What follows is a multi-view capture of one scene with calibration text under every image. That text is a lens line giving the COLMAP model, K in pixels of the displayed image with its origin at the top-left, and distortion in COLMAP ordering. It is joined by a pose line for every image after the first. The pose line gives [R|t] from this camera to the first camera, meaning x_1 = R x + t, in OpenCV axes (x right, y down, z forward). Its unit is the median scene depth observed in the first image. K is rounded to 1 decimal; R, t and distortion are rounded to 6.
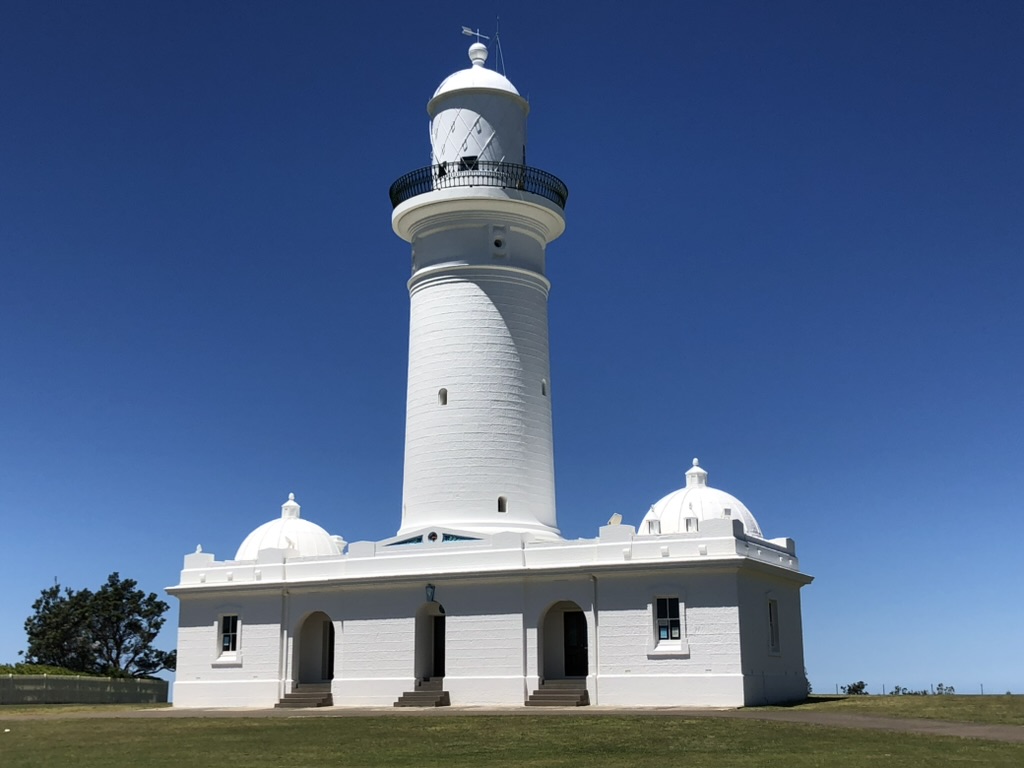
lens RADIAL K [[1340.3, 0, 505.8], [0, 1340.3, 378.4], [0, 0, 1]] dist [0.121372, 0.000000]
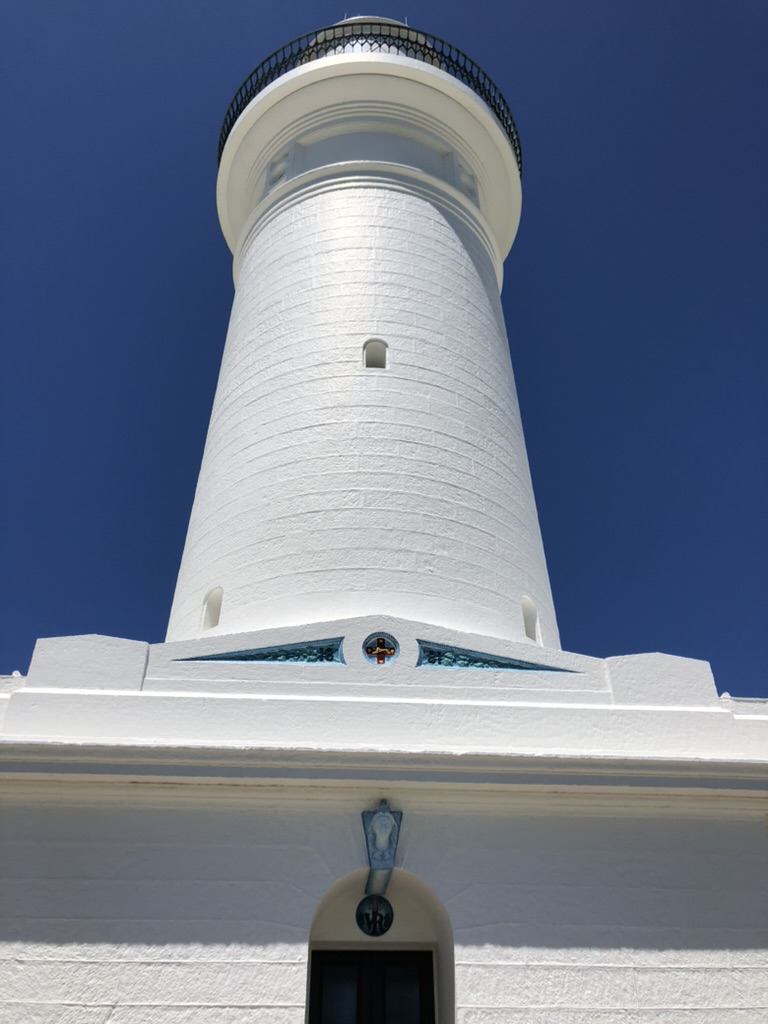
lens RADIAL K [[819.0, 0, 381.8], [0, 819.0, 511.4], [0, 0, 1]] dist [0.067246, 0.004904]
pose [[0.848025, 0.318378, 0.423661, -0.141666], [-0.124762, 0.896896, -0.424278, 0.168608], [-0.515061, 0.306941, 0.800312, 0.843339]]
